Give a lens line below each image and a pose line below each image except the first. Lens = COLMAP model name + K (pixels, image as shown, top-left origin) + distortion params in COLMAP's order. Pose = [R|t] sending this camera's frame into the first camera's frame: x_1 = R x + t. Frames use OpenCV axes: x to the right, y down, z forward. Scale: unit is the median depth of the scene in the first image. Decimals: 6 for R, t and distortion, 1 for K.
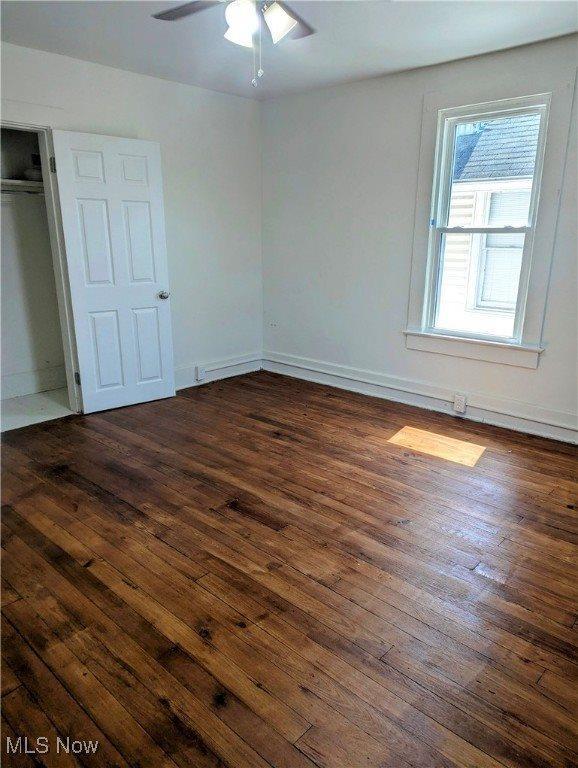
lens RADIAL K [[539.3, 0, 289.0], [0, 539.3, 384.0], [0, 0, 1]] dist [0.068968, -0.066023]
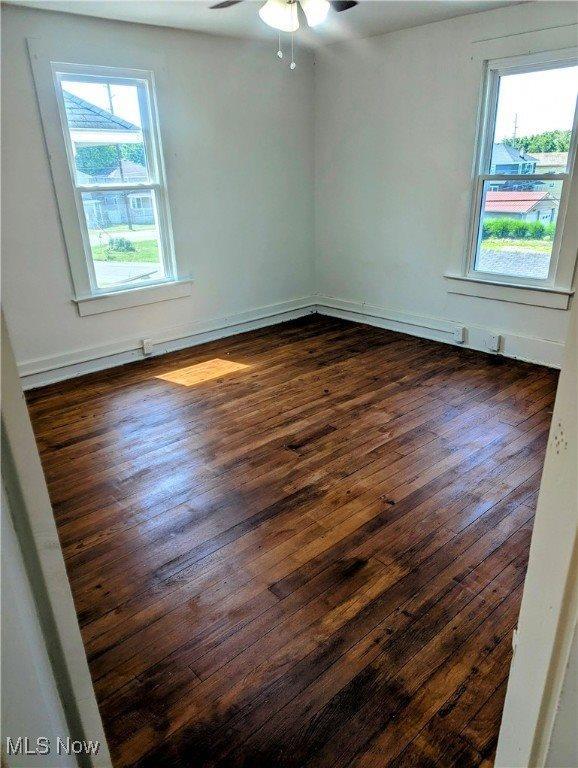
lens RADIAL K [[557.4, 0, 300.1], [0, 557.4, 388.6], [0, 0, 1]] dist [0.075731, -0.076993]
pose [[0.058354, -0.379129, 0.923502, -1.021098], [0.292692, 0.890922, 0.347259, -0.258946], [-0.954424, 0.250038, 0.162957, 0.690013]]
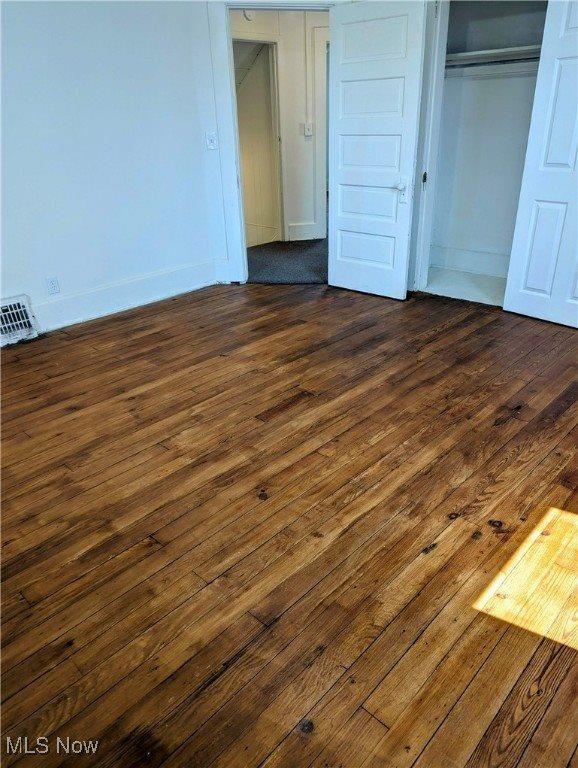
lens RADIAL K [[542.1, 0, 292.4], [0, 542.1, 365.4], [0, 0, 1]] dist [0.050843, -0.001537]
pose [[-0.005472, 0.404802, -0.914388, 0.724407], [-0.239663, 0.887221, 0.394210, -0.197723], [0.970841, 0.221302, 0.092161, 0.782442]]
